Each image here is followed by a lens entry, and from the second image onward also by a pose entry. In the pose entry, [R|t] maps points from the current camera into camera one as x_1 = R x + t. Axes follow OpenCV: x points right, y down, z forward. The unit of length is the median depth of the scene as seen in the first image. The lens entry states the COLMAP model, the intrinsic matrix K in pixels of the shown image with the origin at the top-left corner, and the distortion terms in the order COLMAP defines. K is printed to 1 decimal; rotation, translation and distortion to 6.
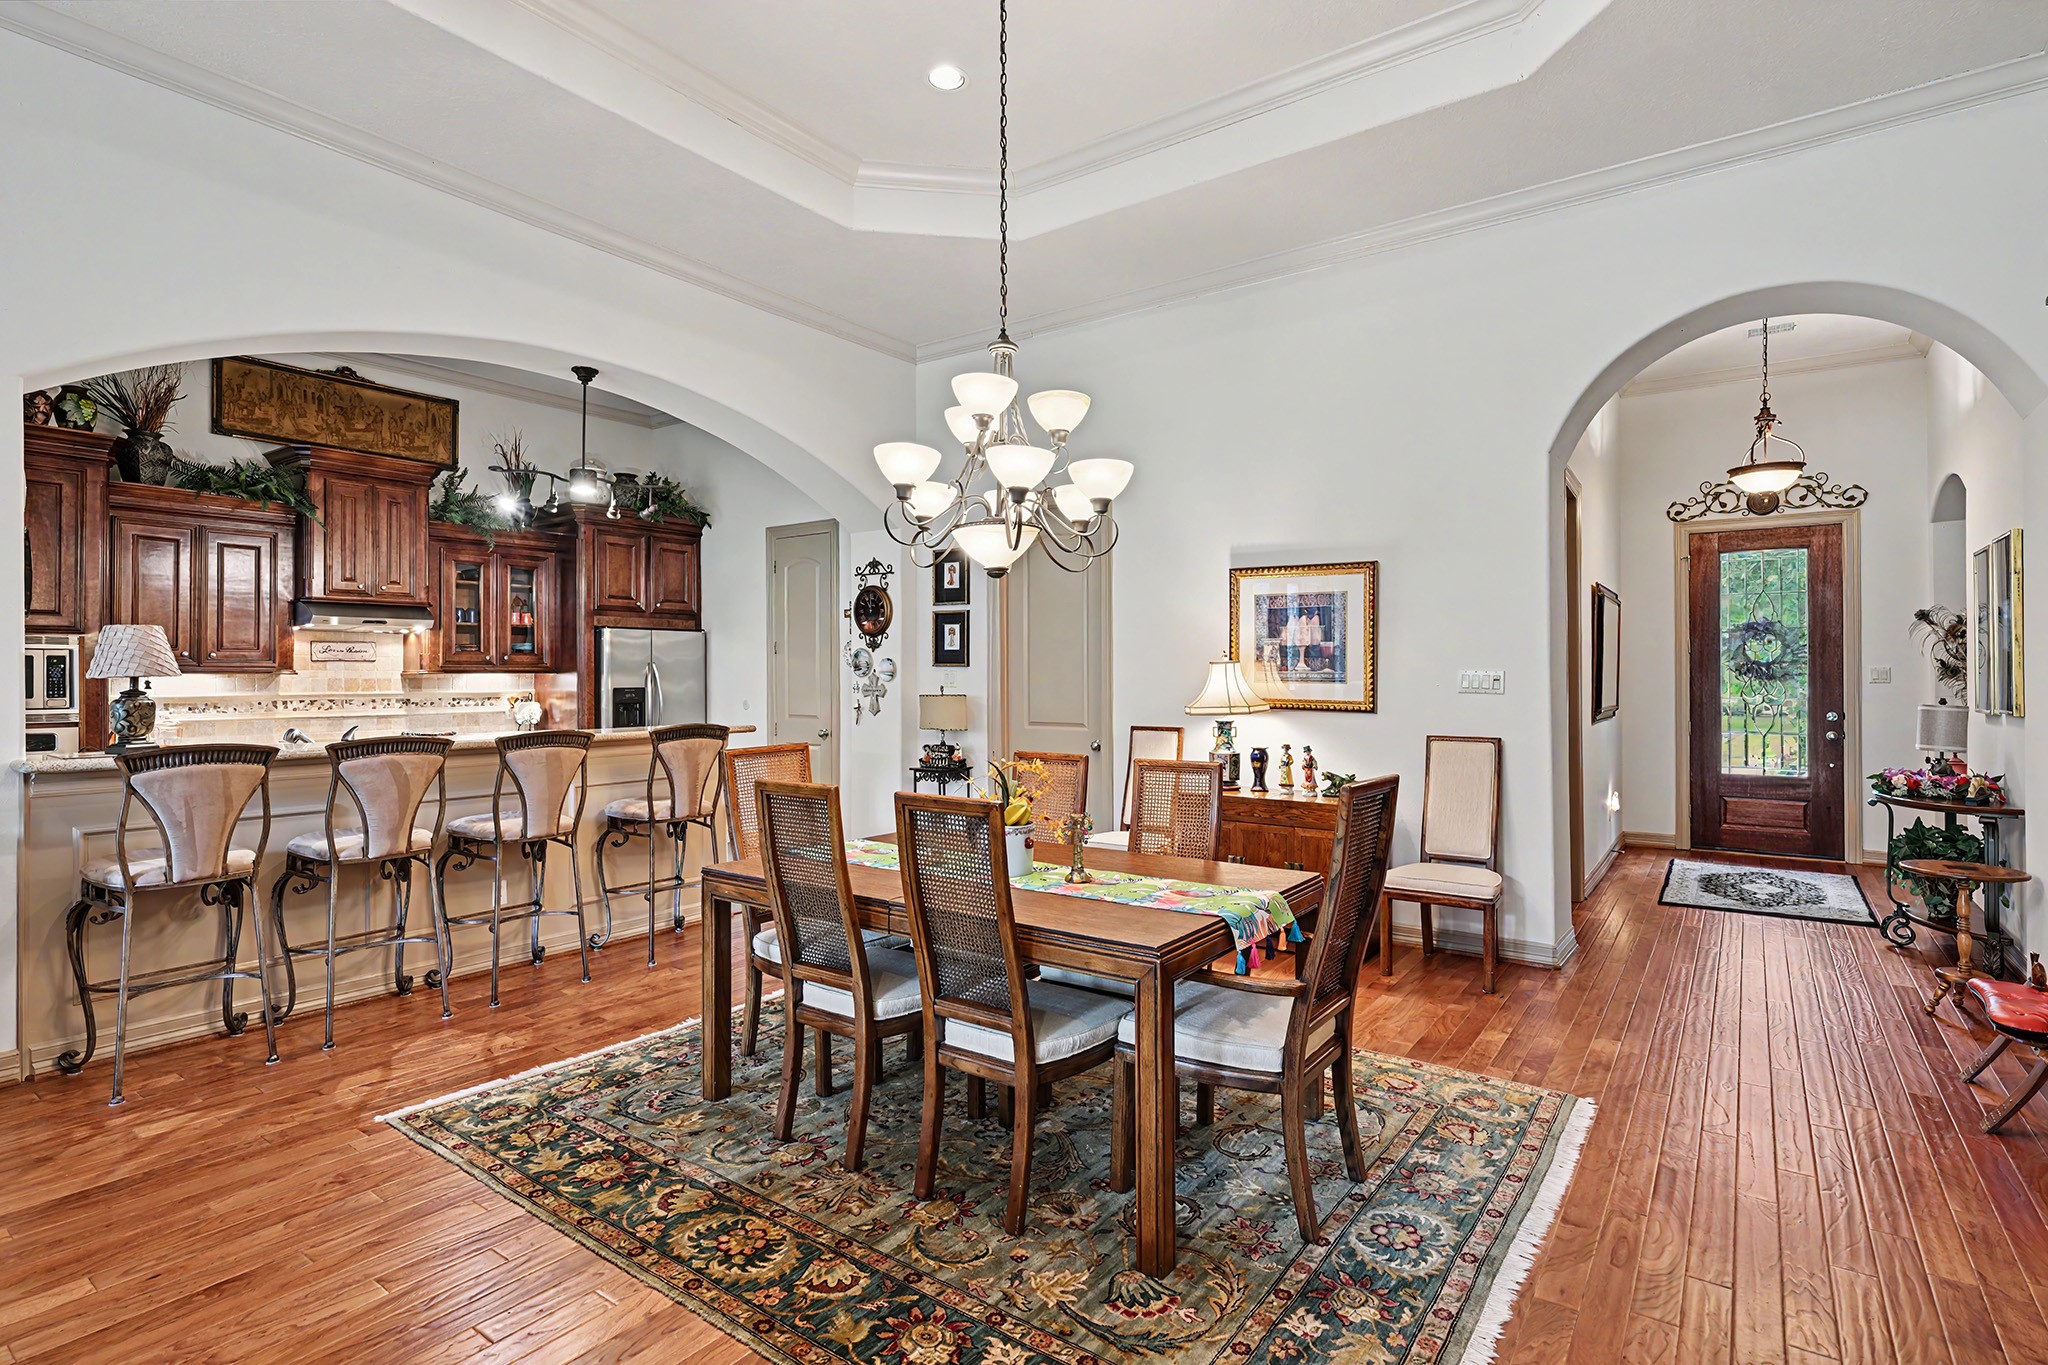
lens RADIAL K [[996.7, 0, 1029.7], [0, 996.7, 672.8], [0, 0, 1]] dist [-0.004110, 0.001687]
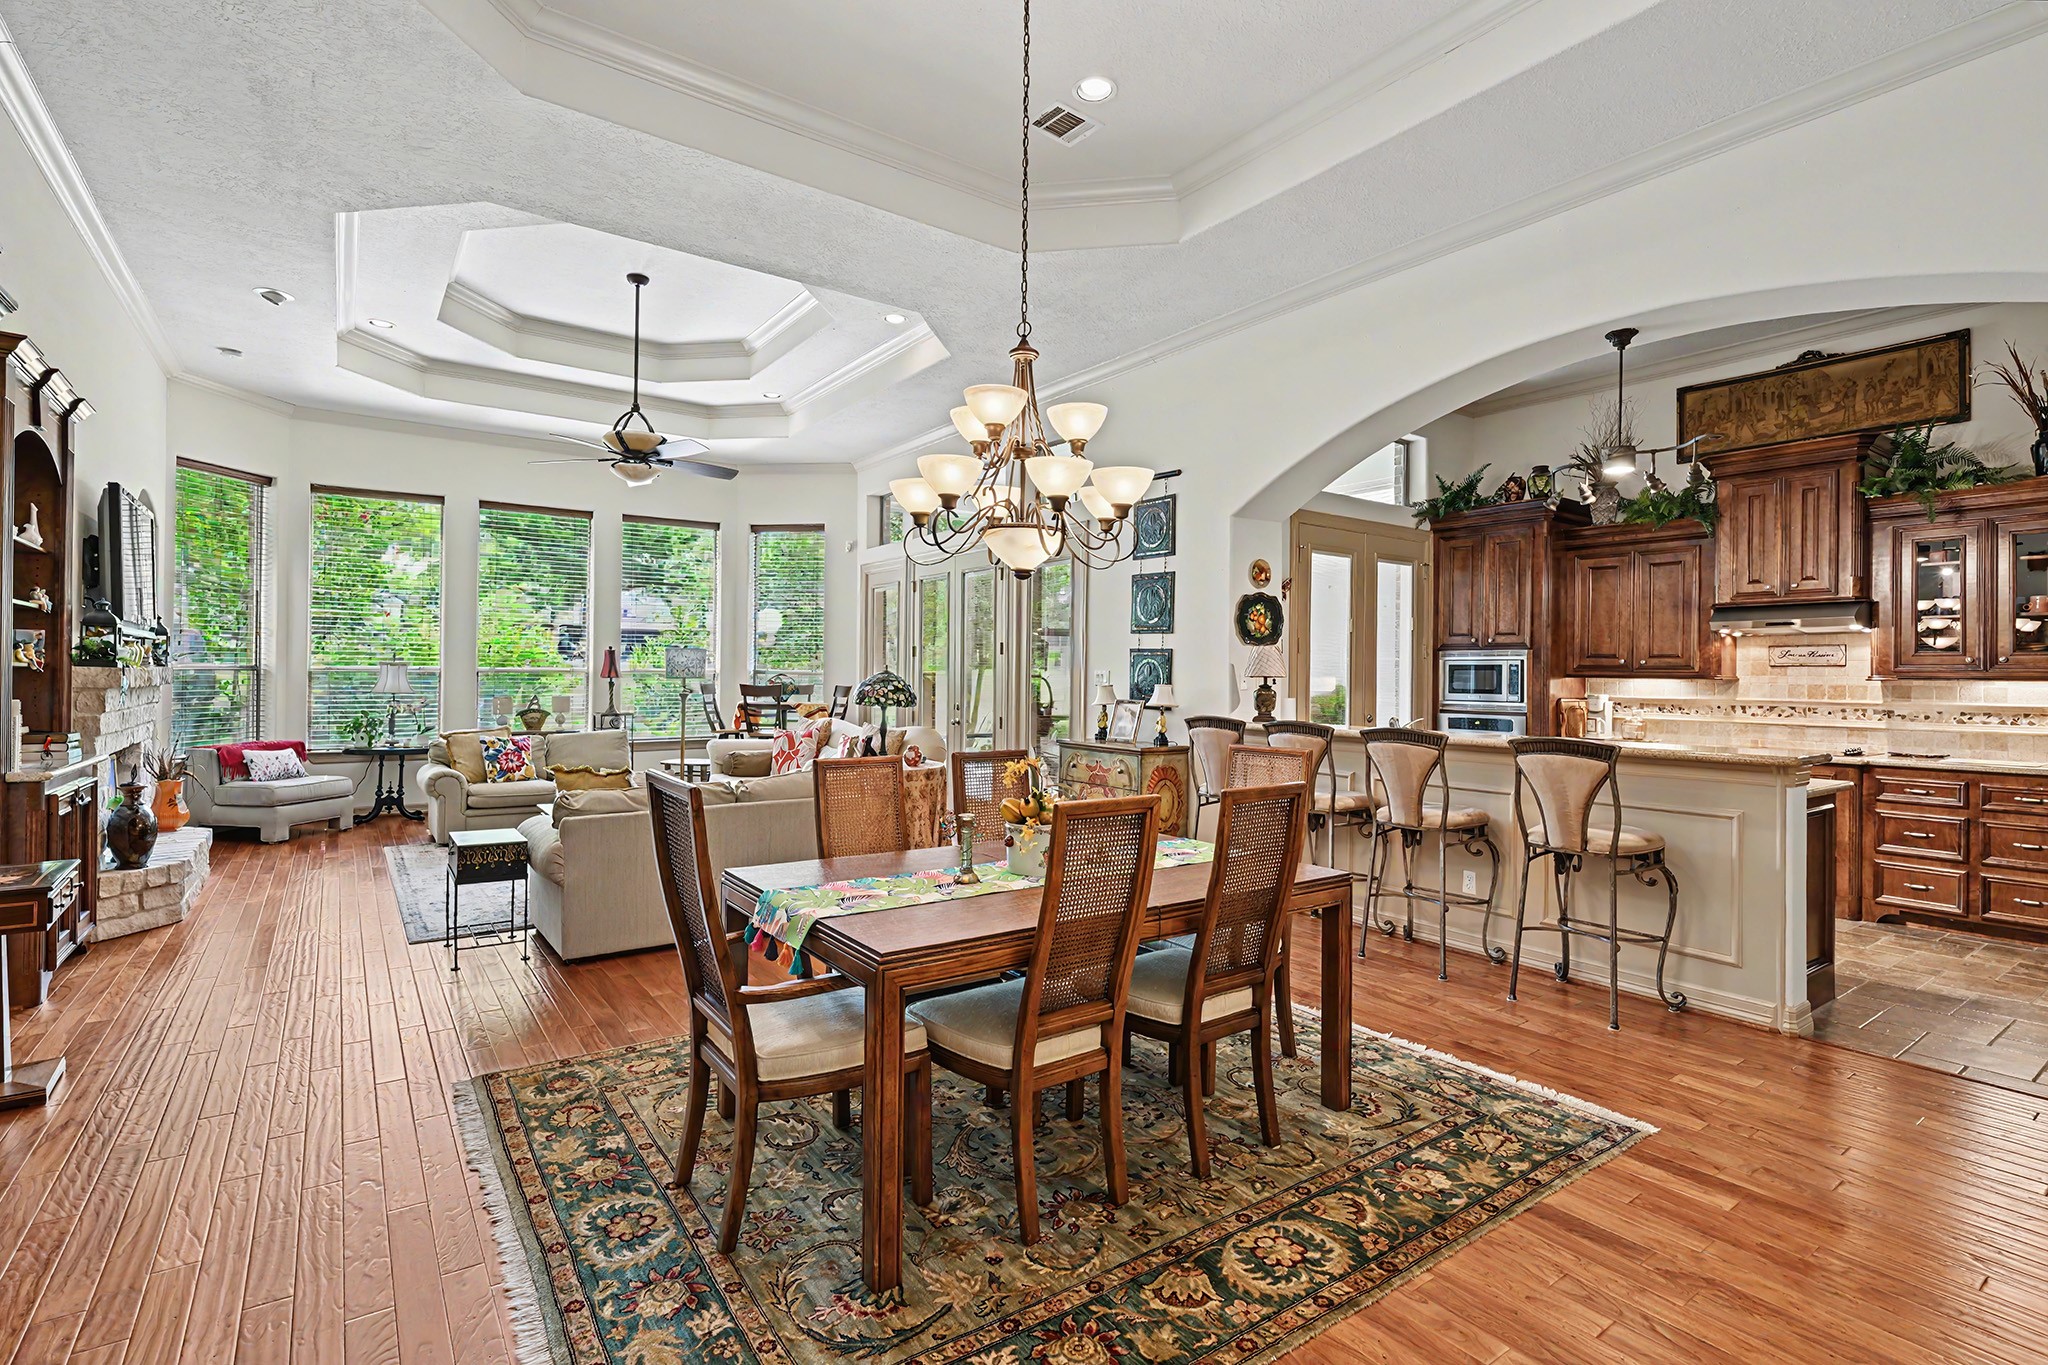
lens RADIAL K [[969.9, 0, 1014.6], [0, 969.9, 670.7], [0, 0, 1]] dist [0.002199, -0.001868]
pose [[-0.330307, -0.005903, -0.943855, 0.424507], [-0.007813, 0.999963, -0.003520, 0.001503], [0.943841, 0.006212, -0.330341, 0.612139]]
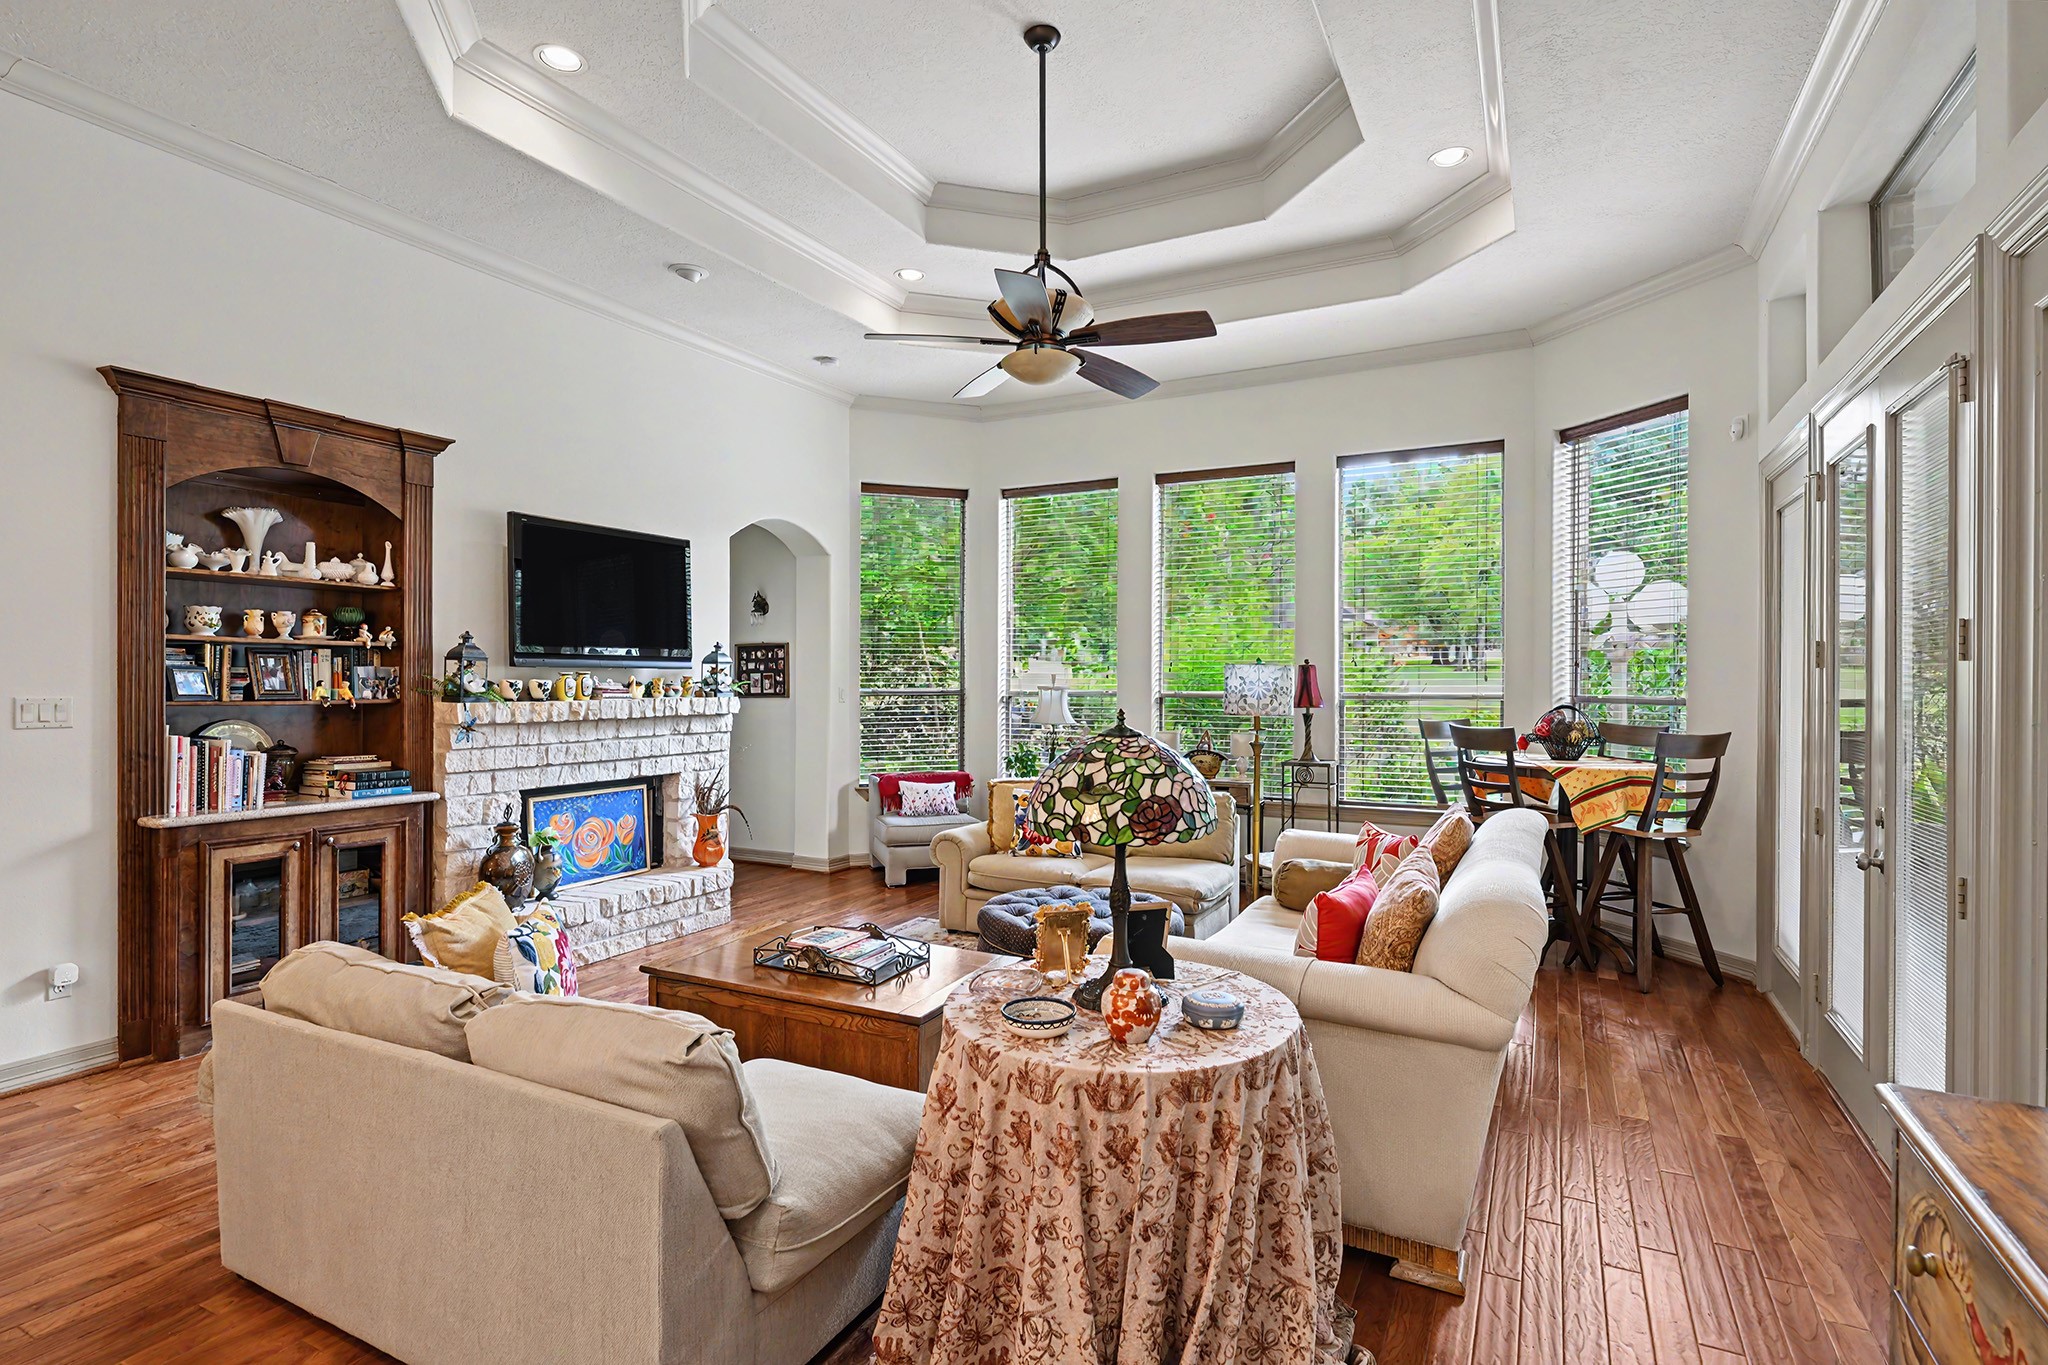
lens RADIAL K [[996.7, 0, 1016.8], [0, 996.7, 680.6], [0, 0, 1]] dist [-0.004110, 0.001687]
pose [[-0.991433, -0.001342, -0.130611, -0.342065], [-0.001522, 0.999998, 0.001282, -0.015639], [0.130609, 0.001470, -0.991433, 0.498831]]
